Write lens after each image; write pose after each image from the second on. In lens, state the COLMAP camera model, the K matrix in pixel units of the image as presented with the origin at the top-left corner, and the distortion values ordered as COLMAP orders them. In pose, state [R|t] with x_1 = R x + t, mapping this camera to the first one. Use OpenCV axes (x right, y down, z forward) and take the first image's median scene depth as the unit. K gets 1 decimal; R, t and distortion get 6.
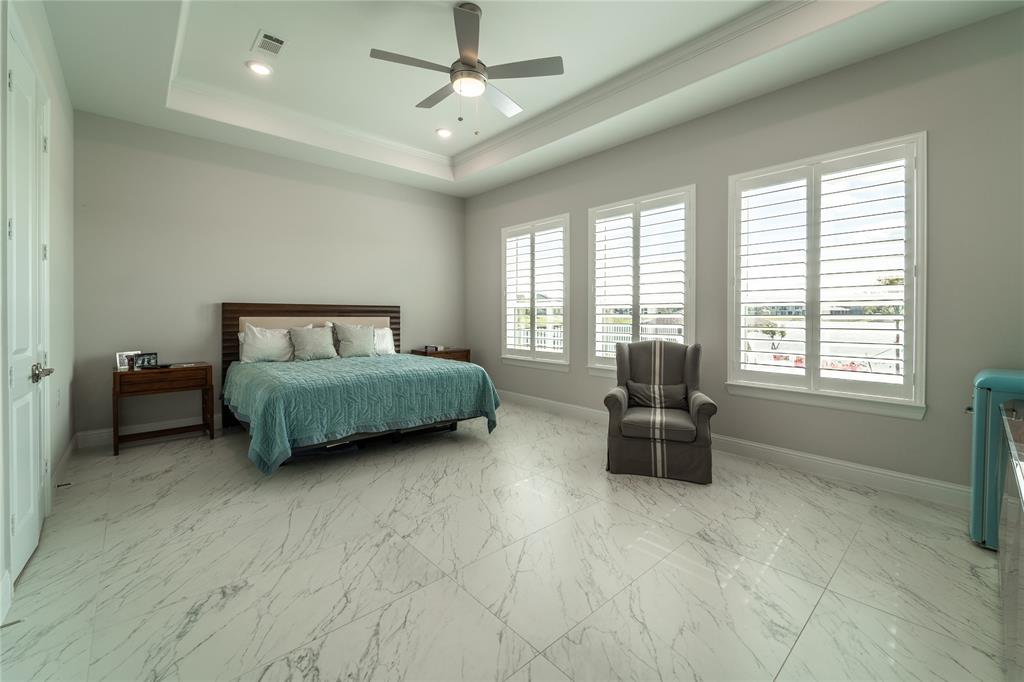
lens RADIAL K [[421.3, 0, 513.6], [0, 421.3, 314.1], [0, 0, 1]] dist [-0.000047, -0.000400]
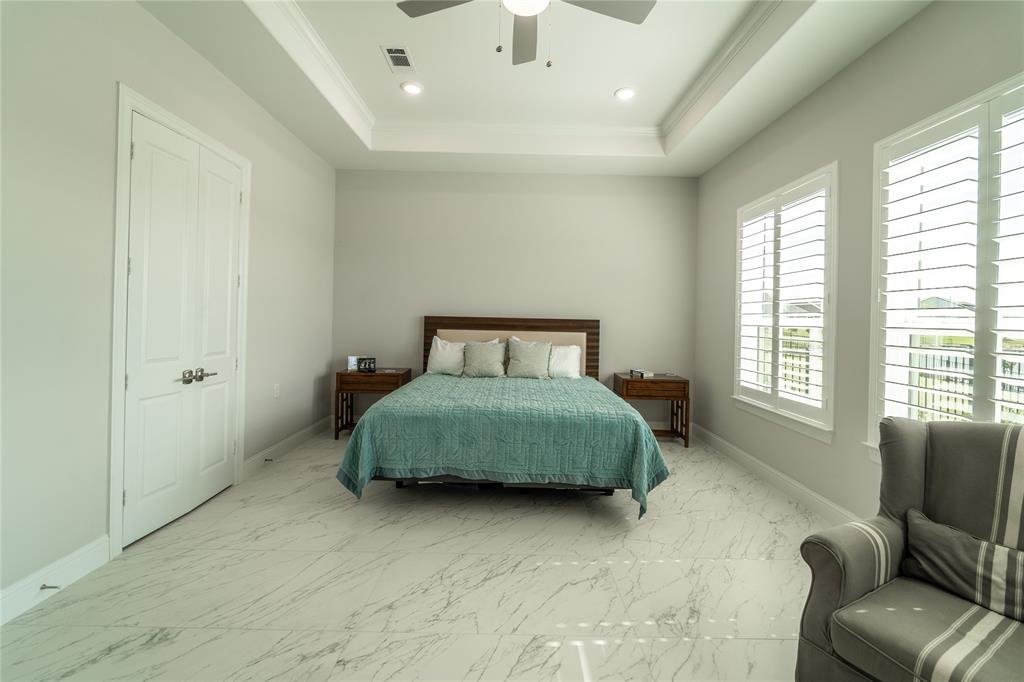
lens RADIAL K [[421.3, 0, 513.6], [0, 421.3, 314.1], [0, 0, 1]] dist [-0.000047, -0.000400]
pose [[0.742304, 0.007223, -0.670024, 0.214673], [-0.018744, 0.999774, -0.009988, -0.025247], [0.669801, 0.019973, 0.742272, 0.336729]]
